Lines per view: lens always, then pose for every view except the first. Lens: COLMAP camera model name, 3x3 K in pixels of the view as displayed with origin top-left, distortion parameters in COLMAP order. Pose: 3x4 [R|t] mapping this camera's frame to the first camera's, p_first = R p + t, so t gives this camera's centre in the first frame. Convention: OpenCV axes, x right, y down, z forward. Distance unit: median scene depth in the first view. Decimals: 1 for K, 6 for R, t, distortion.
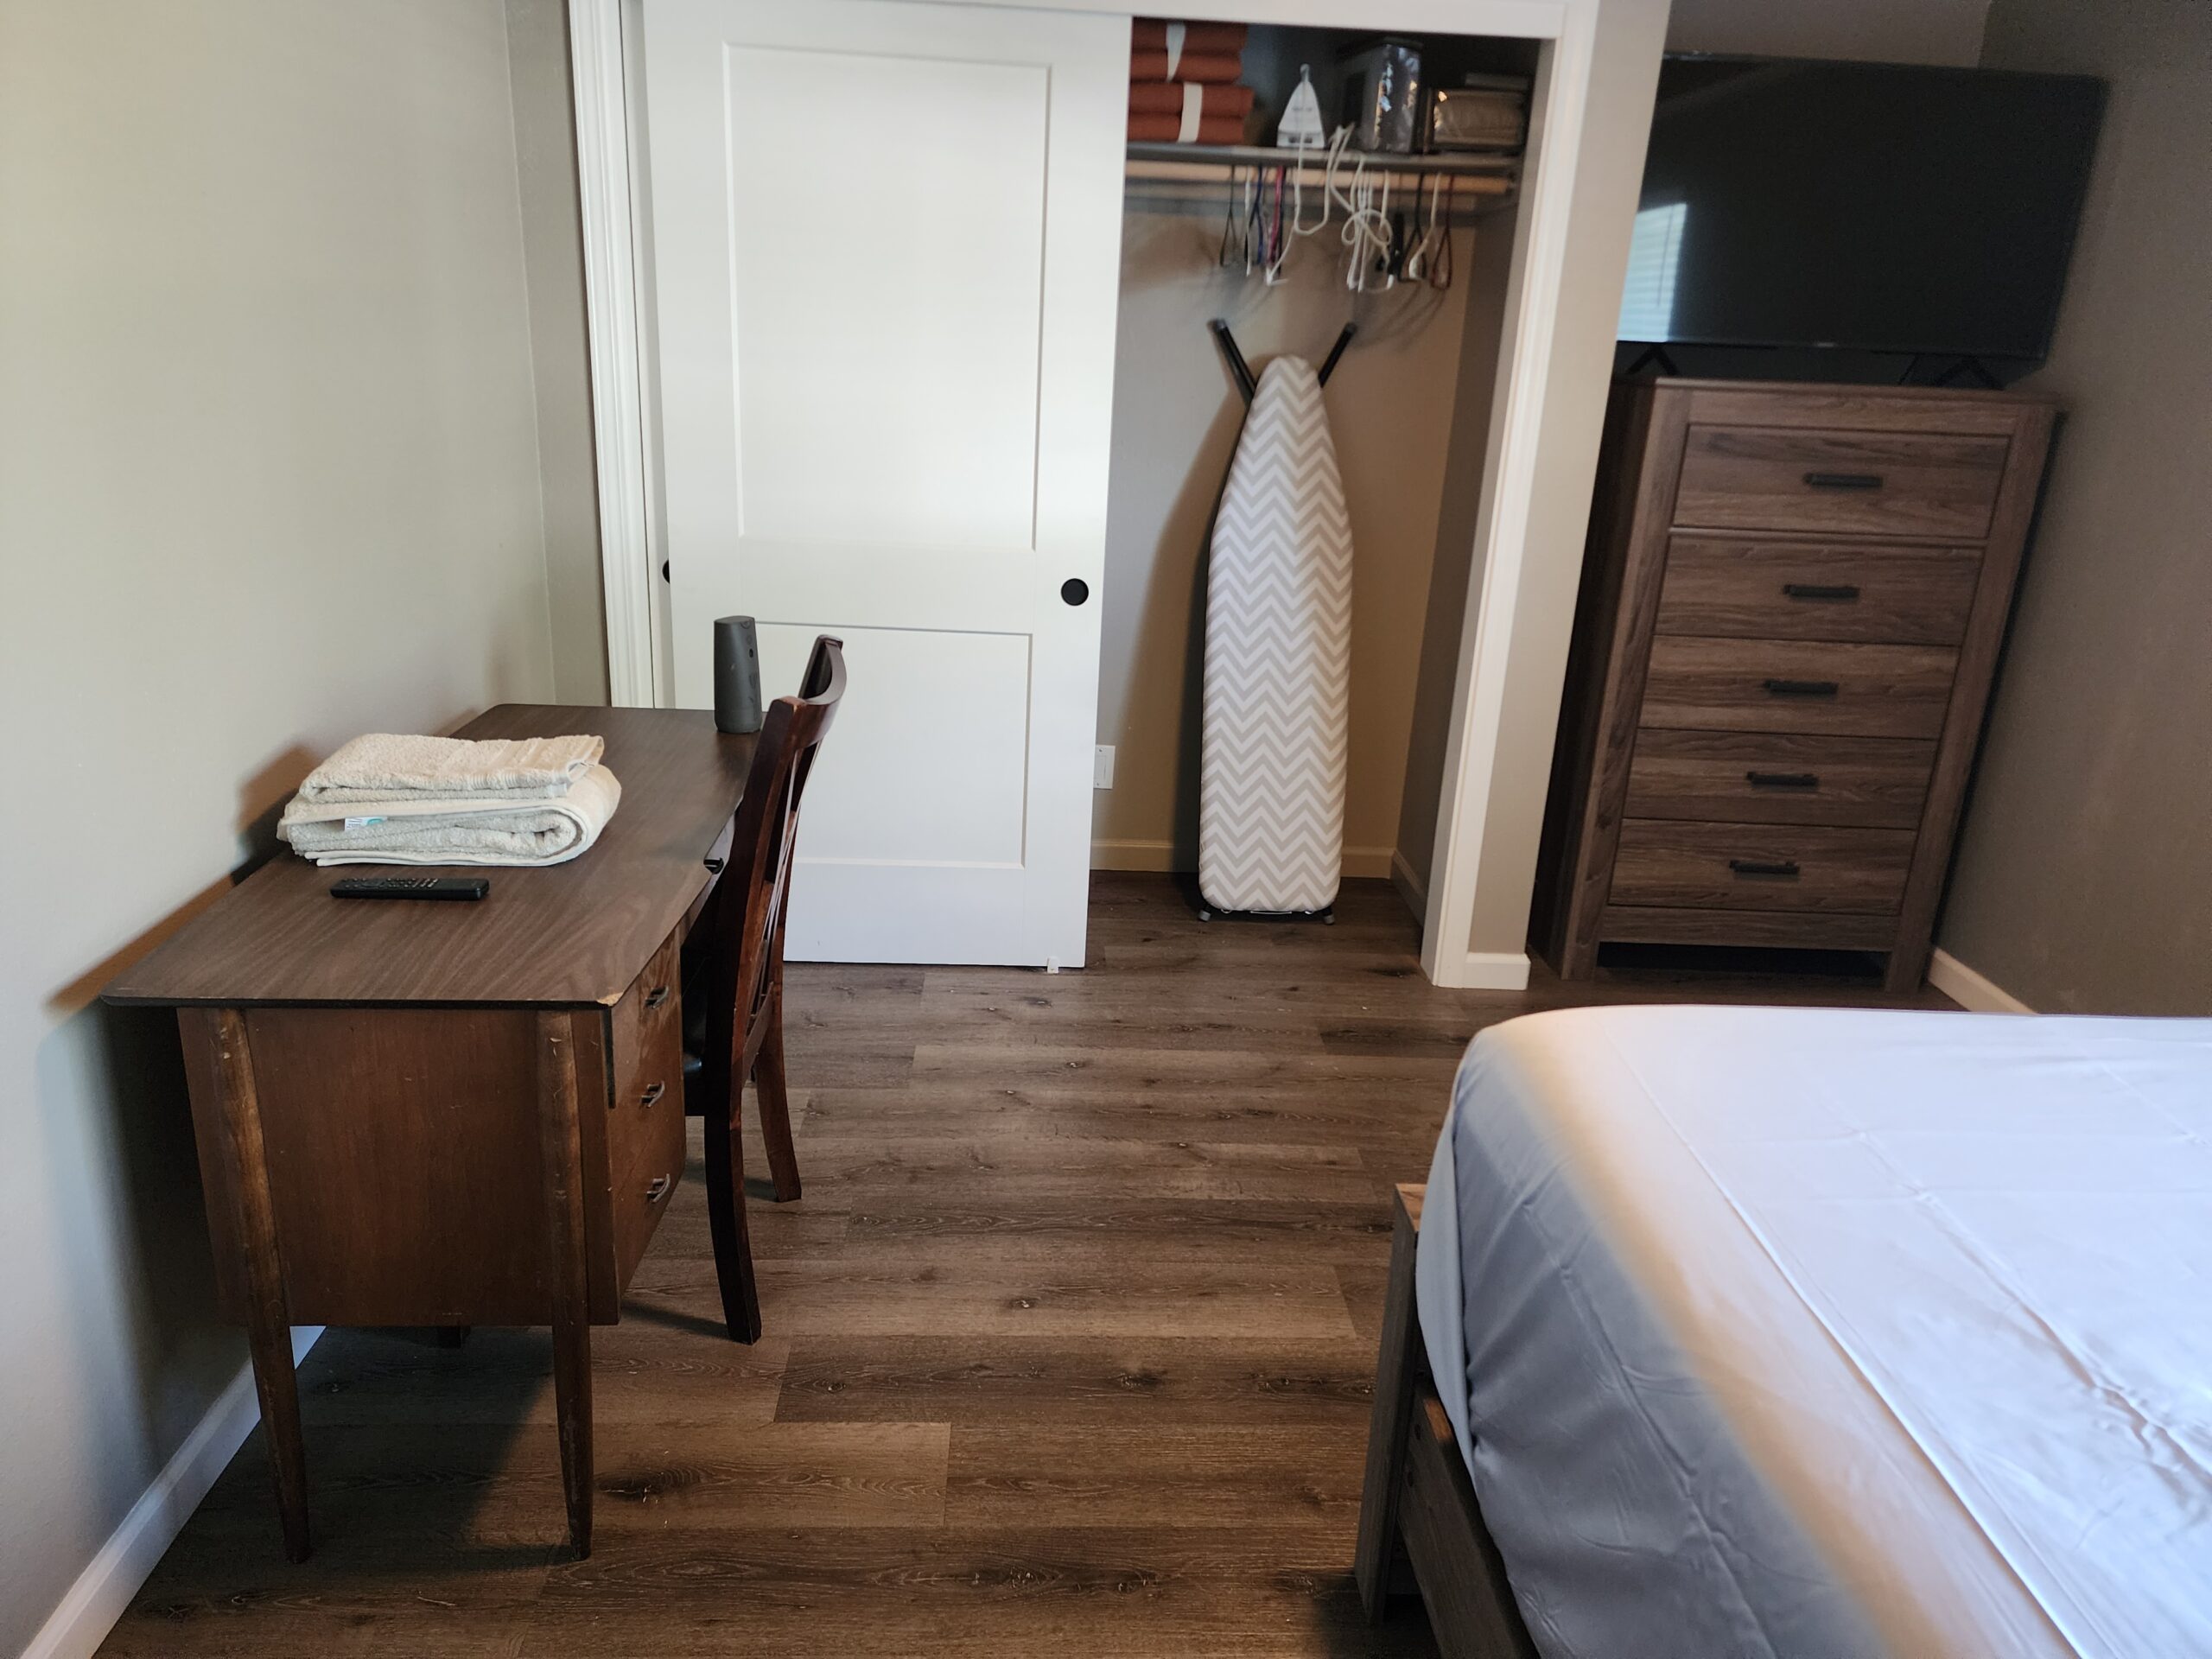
lens RADIAL K [[1477.5, 0, 1087.2], [0, 1477.5, 835.4], [0, 0, 1]] dist [0.051168, -0.008298]
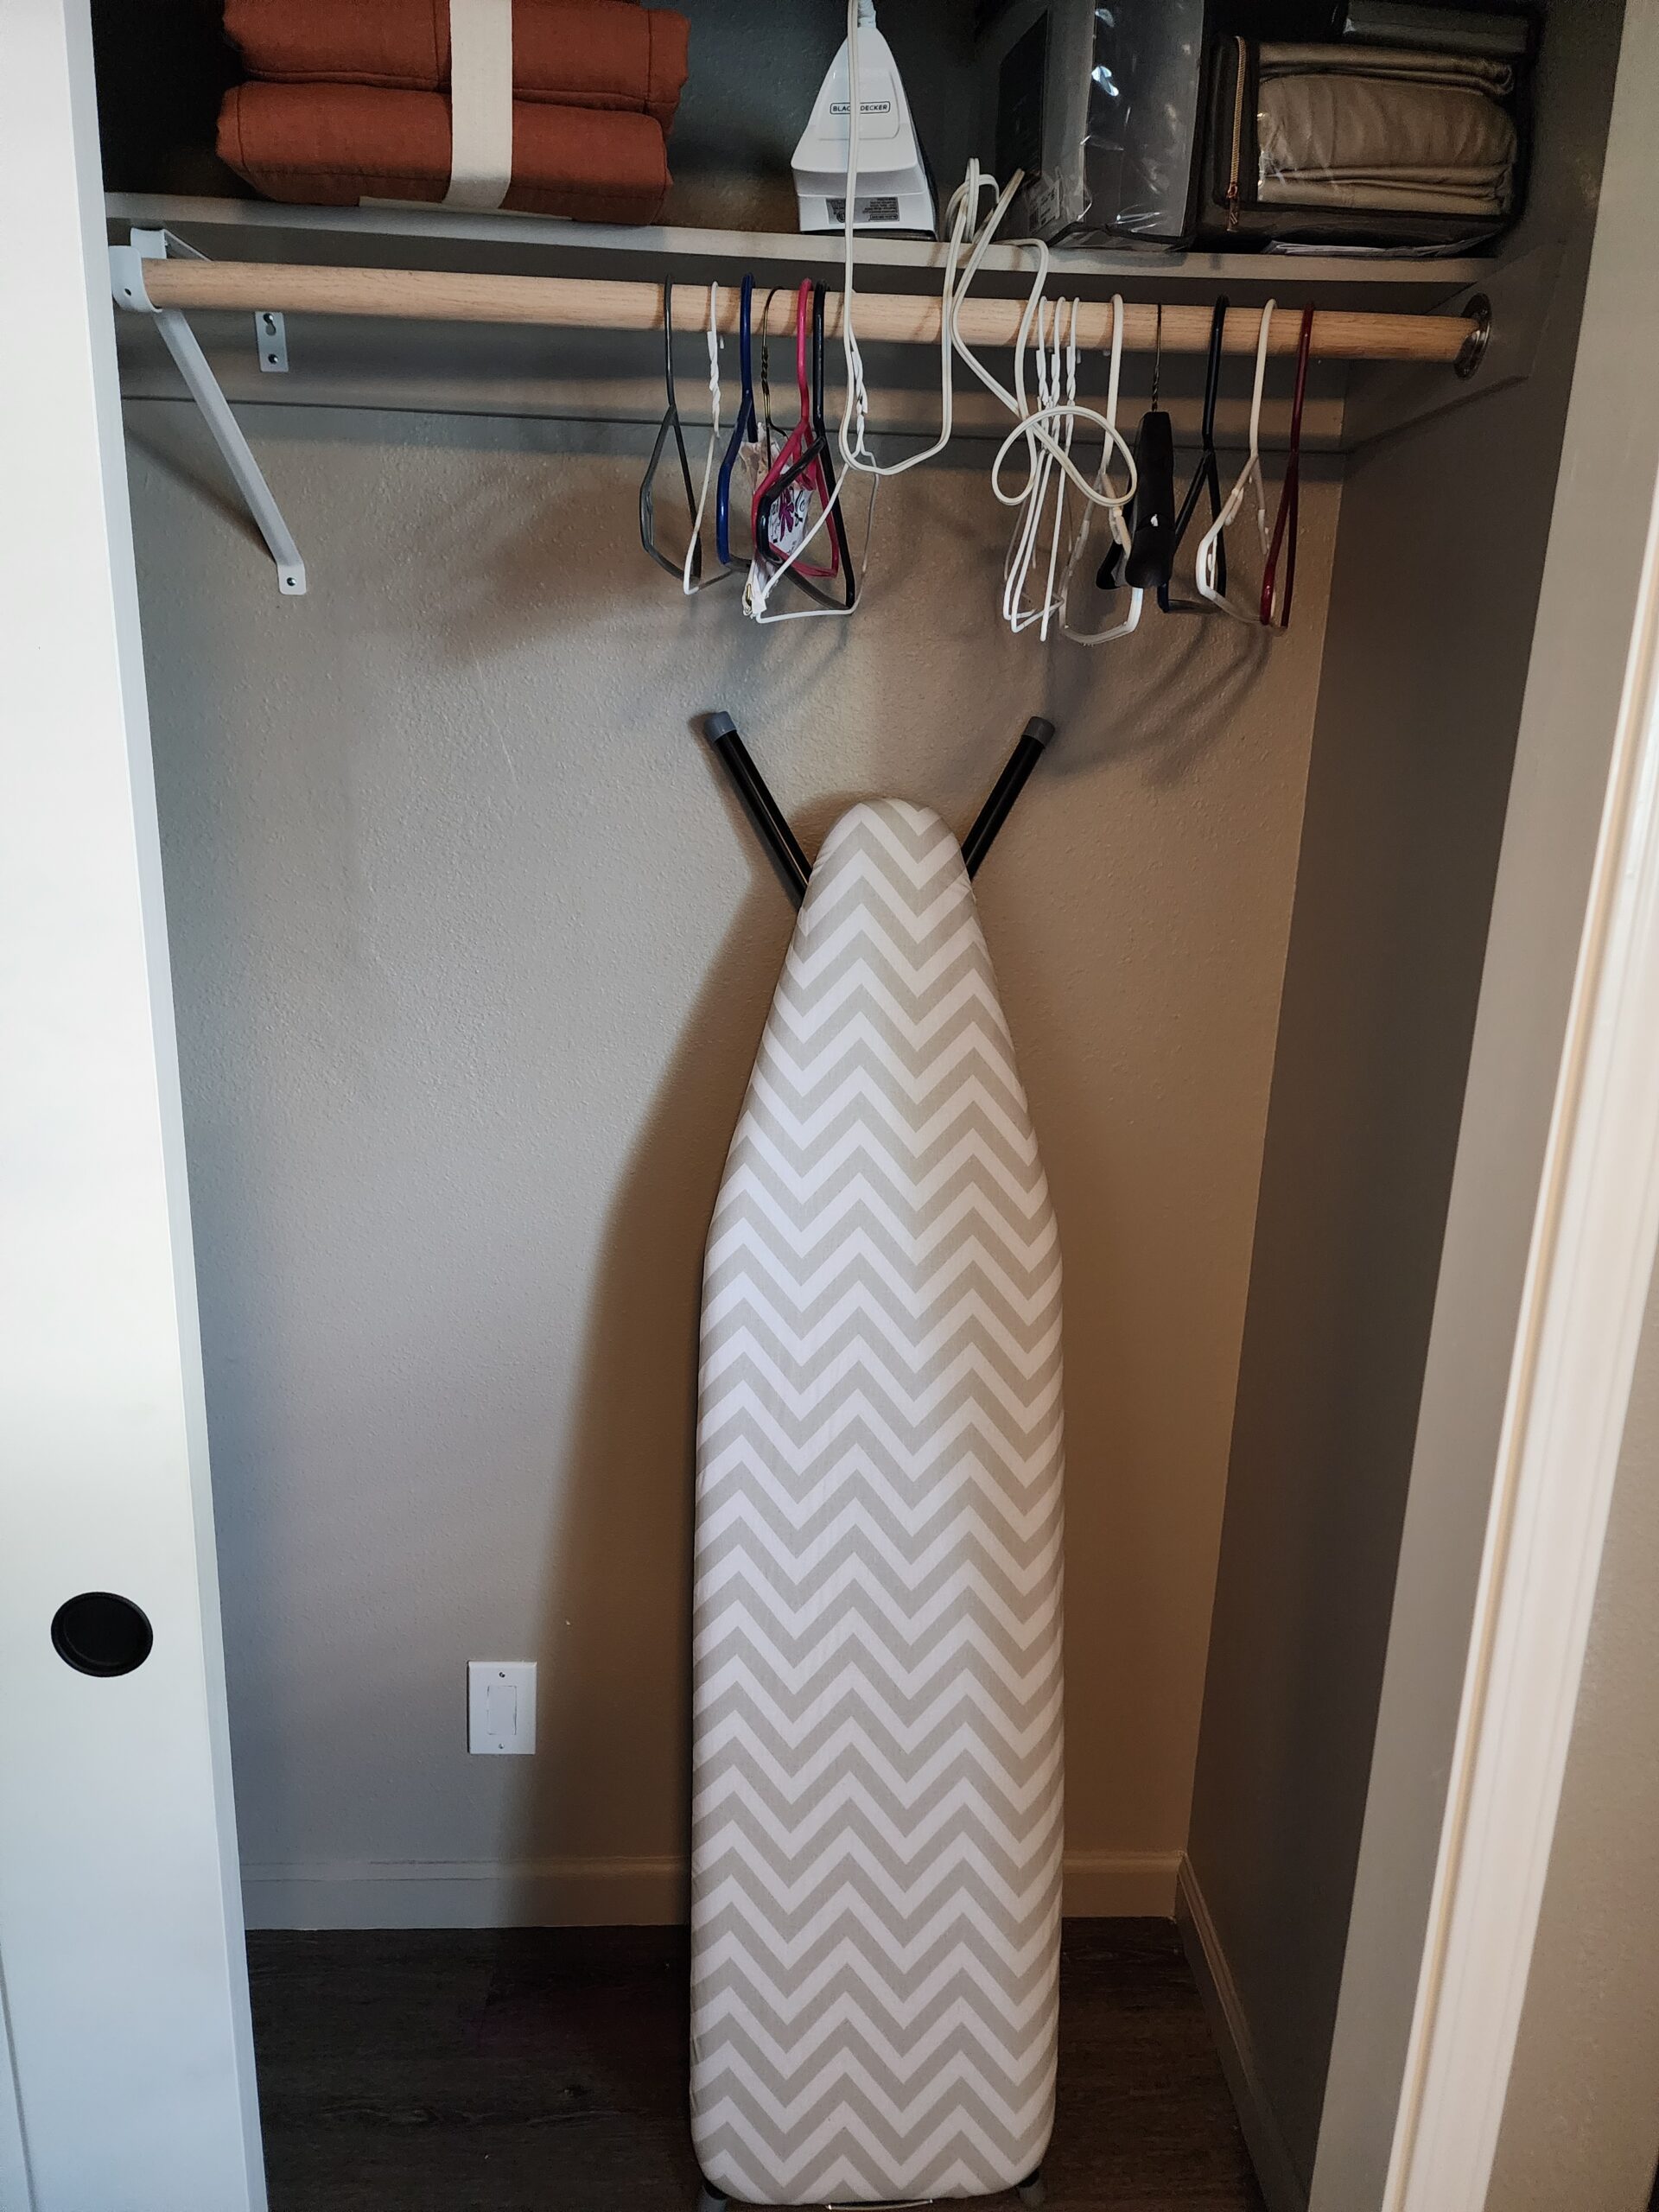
lens RADIAL K [[1477.5, 0, 840.8], [0, 1477.5, 1094.3], [0, 0, 1]] dist [0.051168, -0.008298]
pose [[0.999865, -0.016317, 0.001938, 0.120529], [0.016403, 0.998134, -0.058811, -0.219071], [-0.000975, 0.058835, 0.998267, 0.603402]]
